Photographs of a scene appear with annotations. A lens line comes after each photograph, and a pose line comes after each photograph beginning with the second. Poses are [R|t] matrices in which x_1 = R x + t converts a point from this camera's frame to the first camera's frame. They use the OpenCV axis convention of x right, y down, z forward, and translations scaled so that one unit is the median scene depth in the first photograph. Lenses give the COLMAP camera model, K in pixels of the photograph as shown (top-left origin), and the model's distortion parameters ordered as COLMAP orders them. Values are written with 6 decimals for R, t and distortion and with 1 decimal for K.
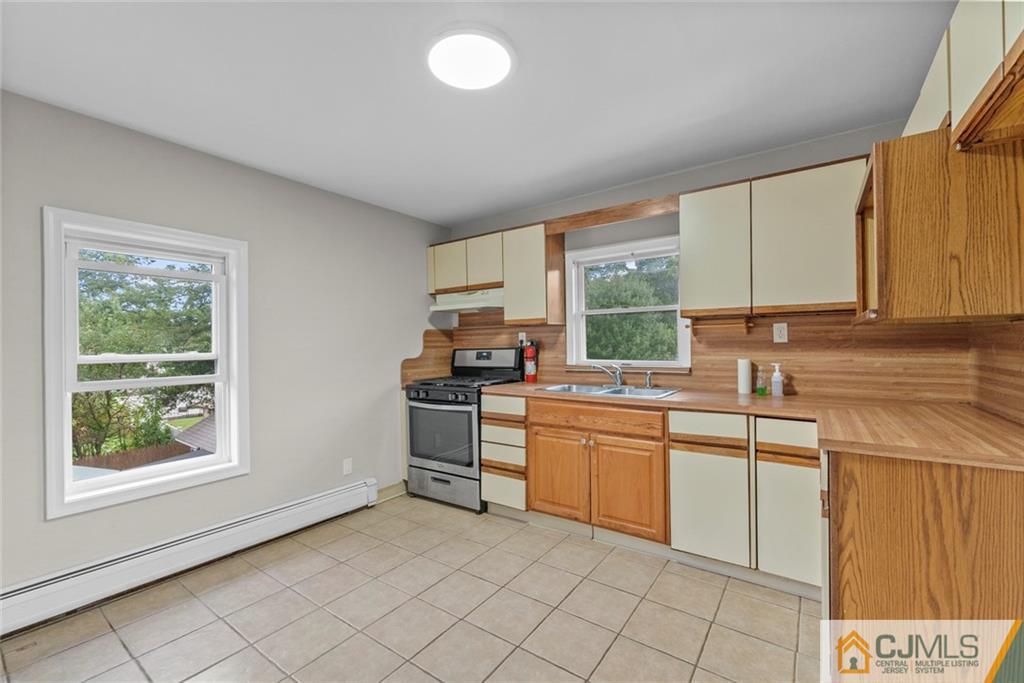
lens RADIAL K [[423.6, 0, 506.1], [0, 423.6, 342.8], [0, 0, 1]] dist [-0.000513, -0.000128]
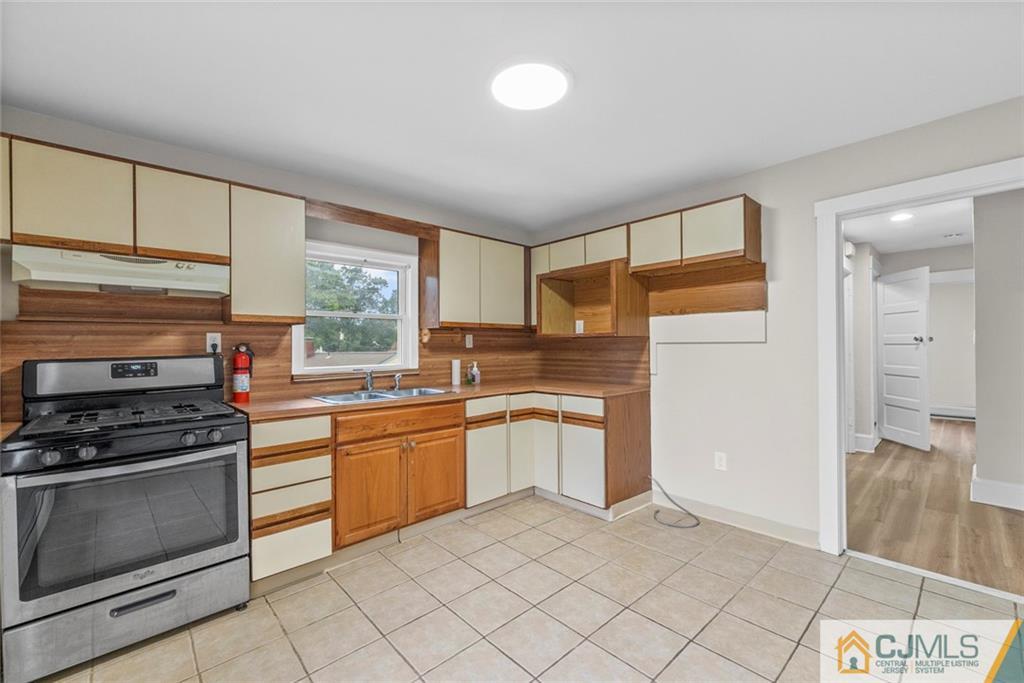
lens RADIAL K [[423.6, 0, 509.7], [0, 423.6, 344.6], [0, 0, 1]] dist [-0.000513, -0.000128]
pose [[0.198104, 0.012544, 0.980101, -0.672310], [0.005399, 0.999889, -0.013888, 0.008119], [-0.980166, 0.008043, 0.198014, 0.492991]]
